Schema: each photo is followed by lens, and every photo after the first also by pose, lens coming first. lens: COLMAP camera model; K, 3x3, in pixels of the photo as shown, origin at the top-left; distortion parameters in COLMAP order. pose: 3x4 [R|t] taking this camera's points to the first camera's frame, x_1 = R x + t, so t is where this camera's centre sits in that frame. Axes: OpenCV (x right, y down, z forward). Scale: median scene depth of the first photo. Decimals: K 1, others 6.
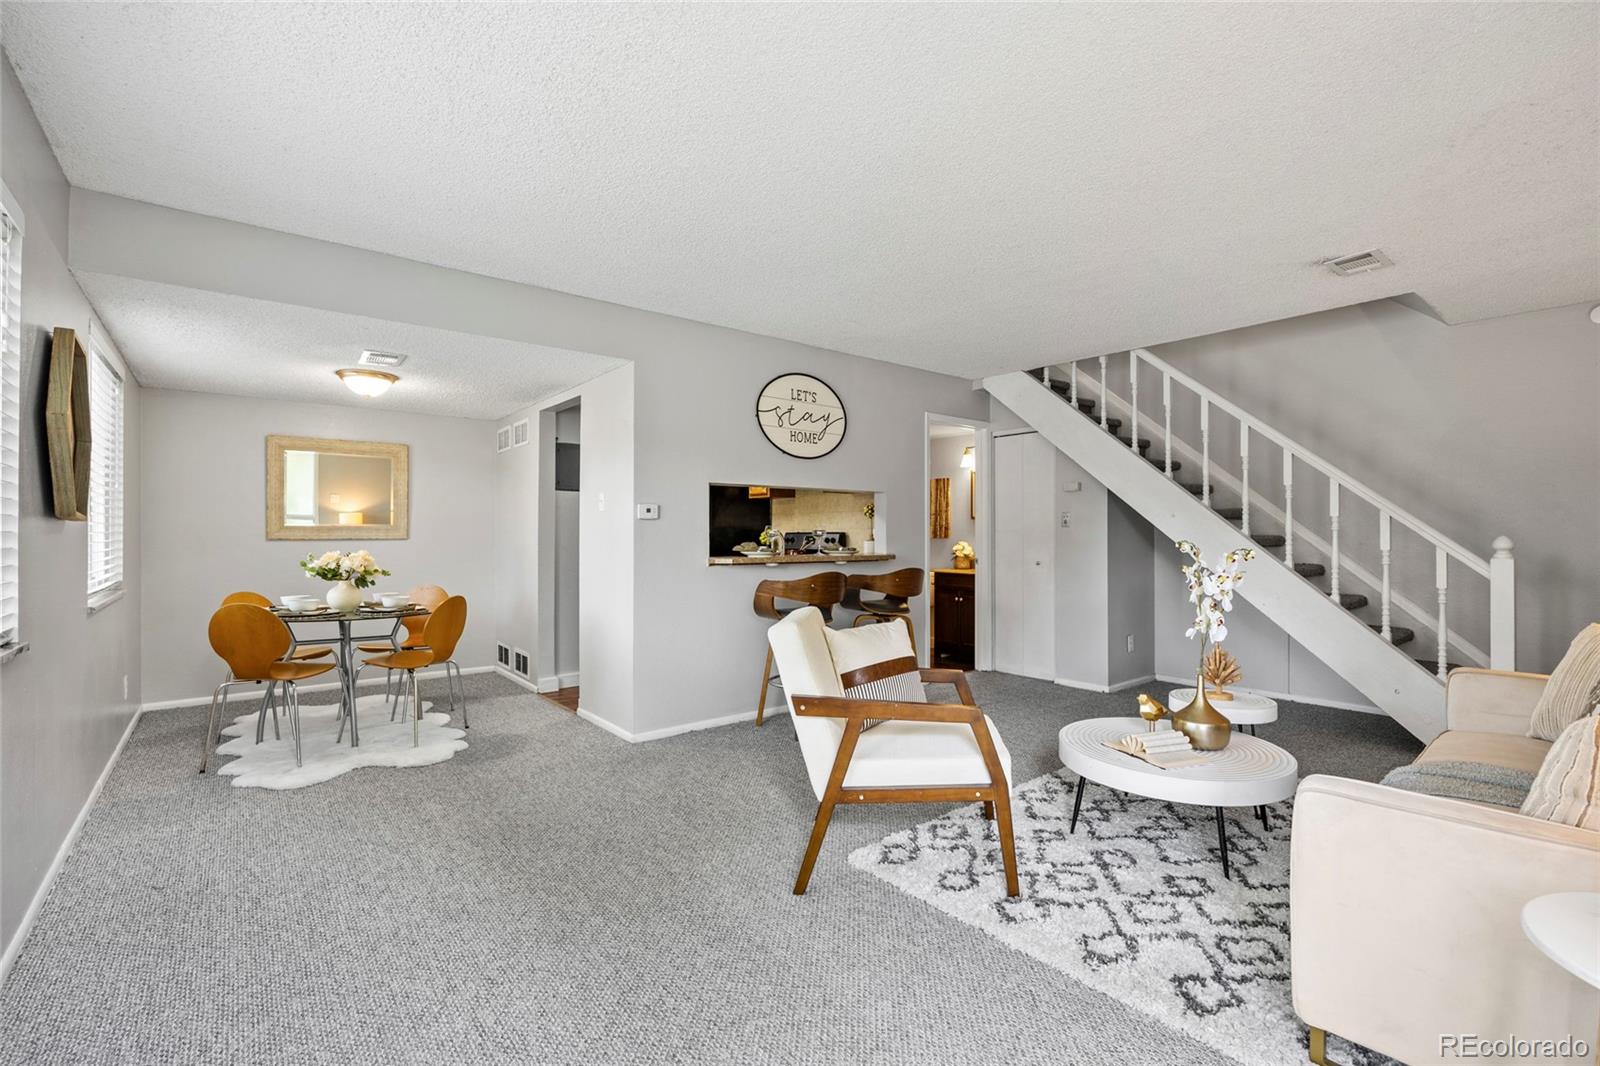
lens RADIAL K [[709.2, 0, 825.3], [0, 709.2, 529.4], [0, 0, 1]] dist [0.000689, 0.000533]
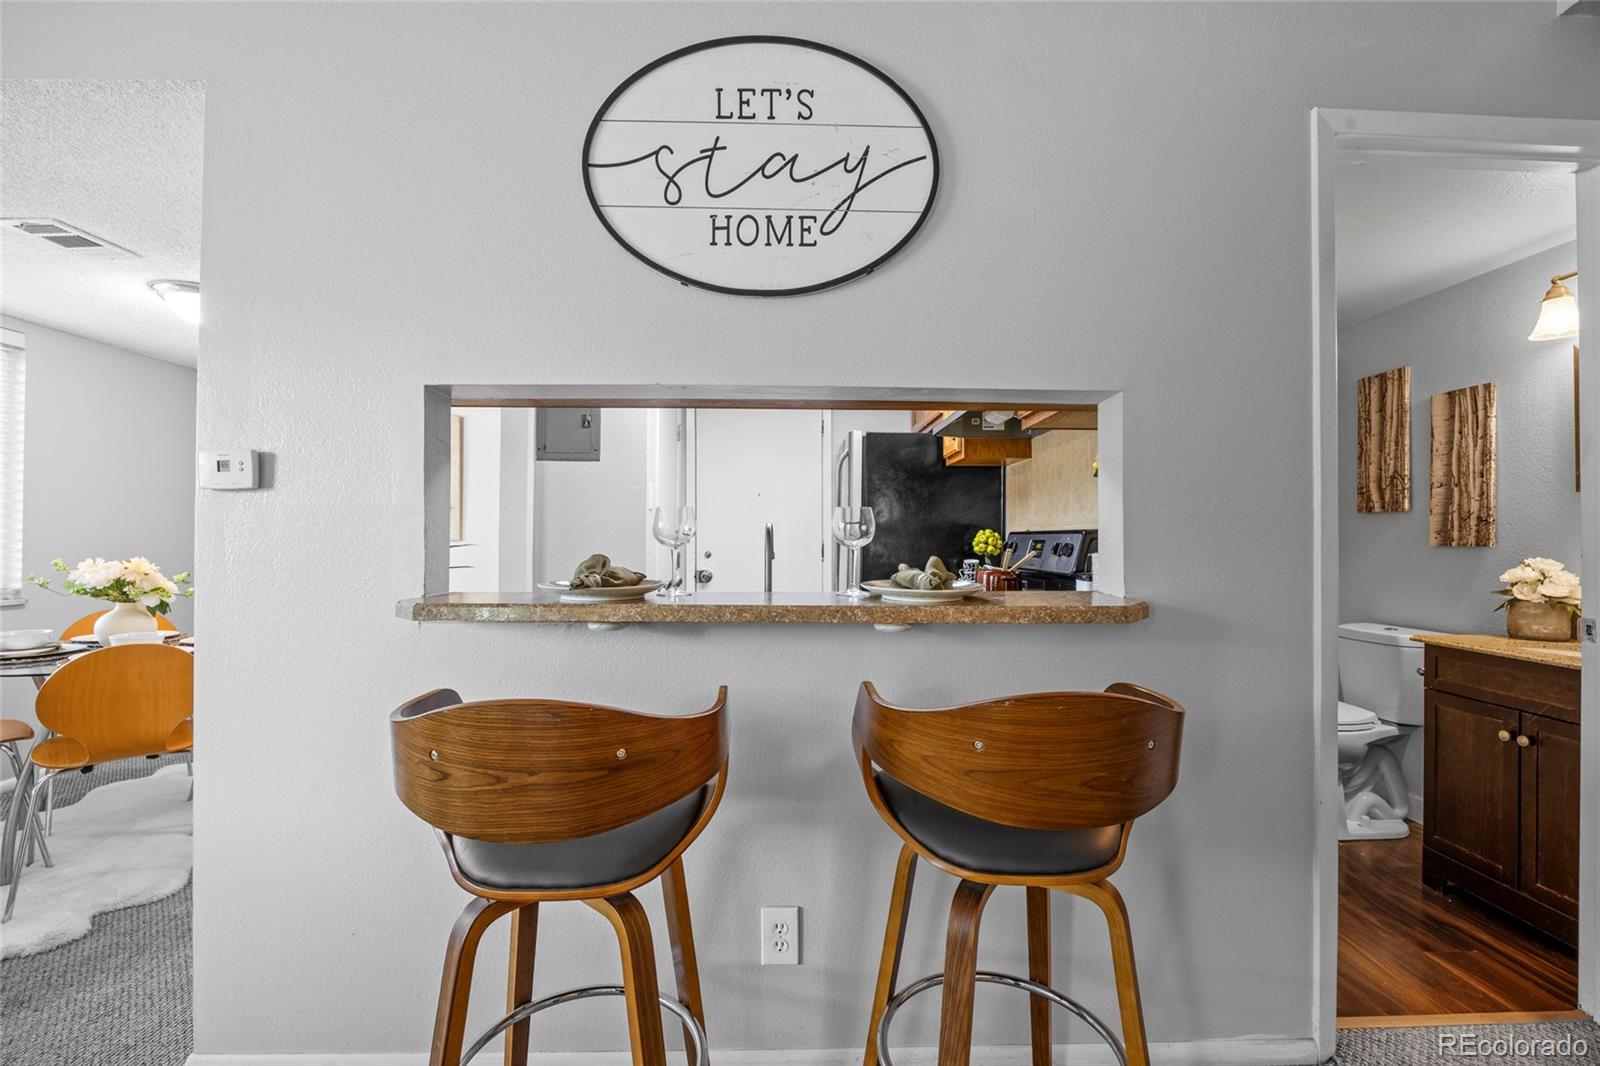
lens RADIAL K [[700.9, 0, 800.0], [0, 700.9, 533.0], [0, 0, 1]] dist [-0.012271, 0.000104]
pose [[0.780837, -0.001408, -0.624734, 0.178694], [0.000670, 0.999999, -0.001415, 0.007816], [0.624735, 0.000686, 0.780837, 0.752374]]
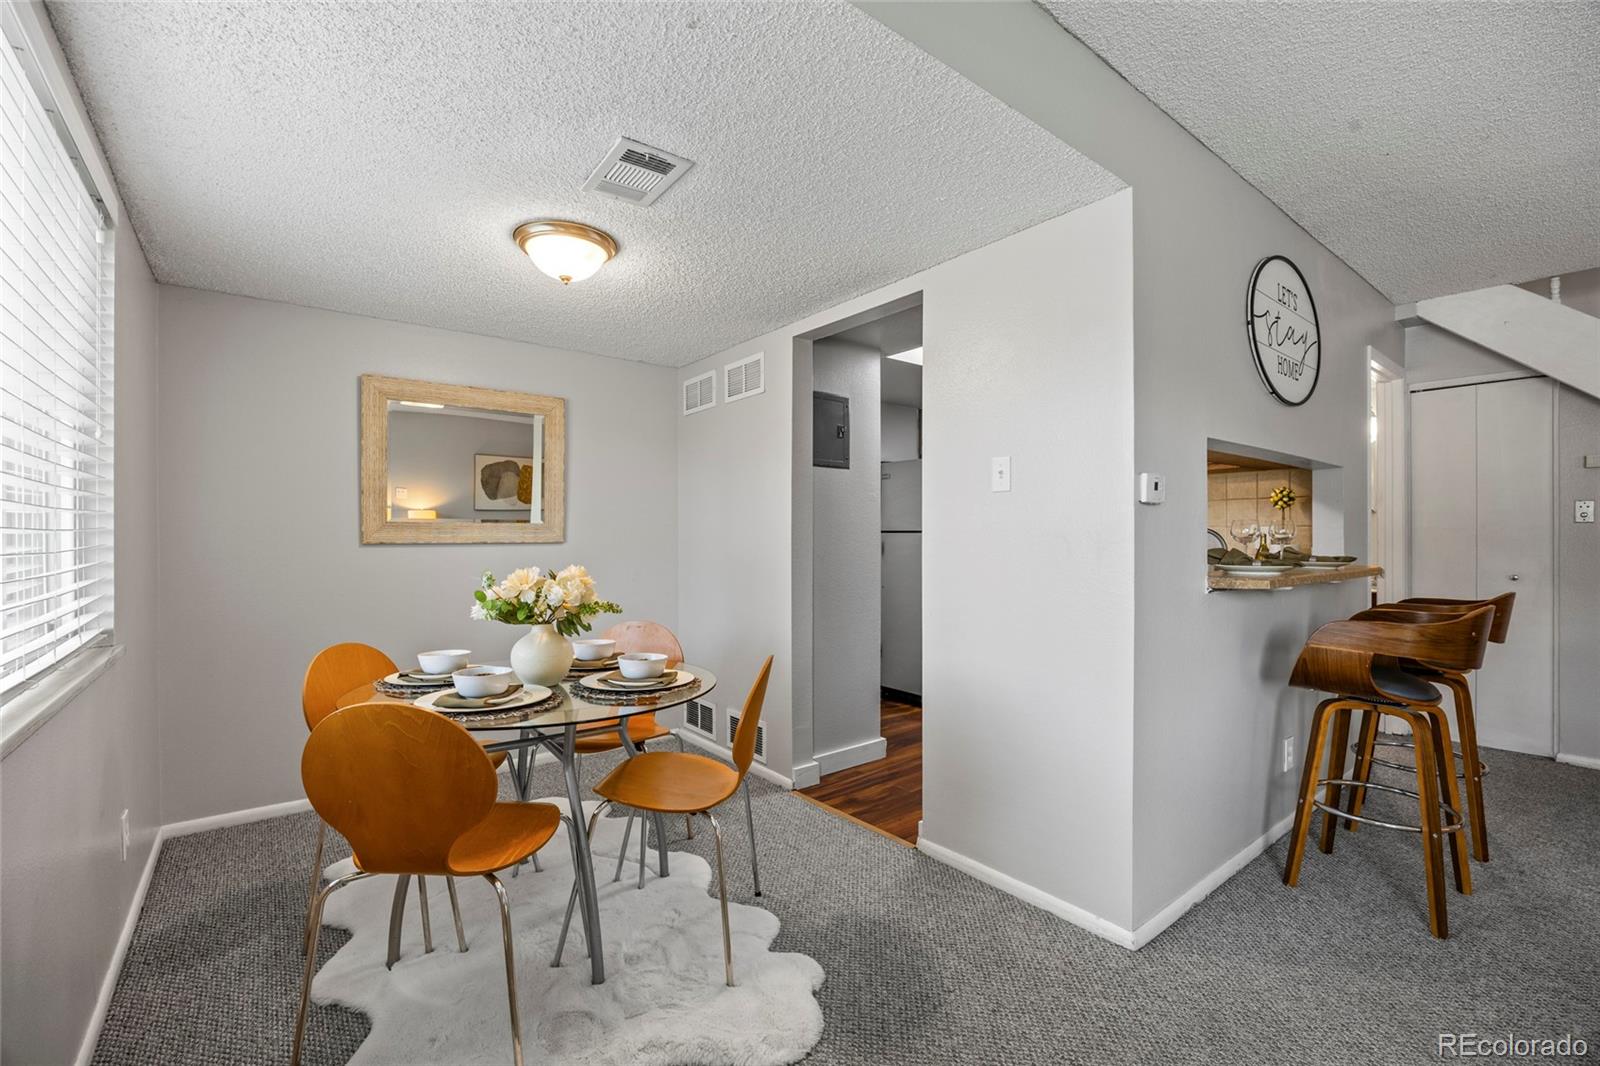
lens RADIAL K [[695.3, 0, 842.5], [0, 695.3, 536.5], [0, 0, 1]] dist [-0.012250, 0.000242]
pose [[0.999998, -0.000795, 0.001651, -0.393435], [0.000784, 0.999976, 0.006823, 0.004414], [-0.001656, -0.006821, 0.999975, 0.424357]]
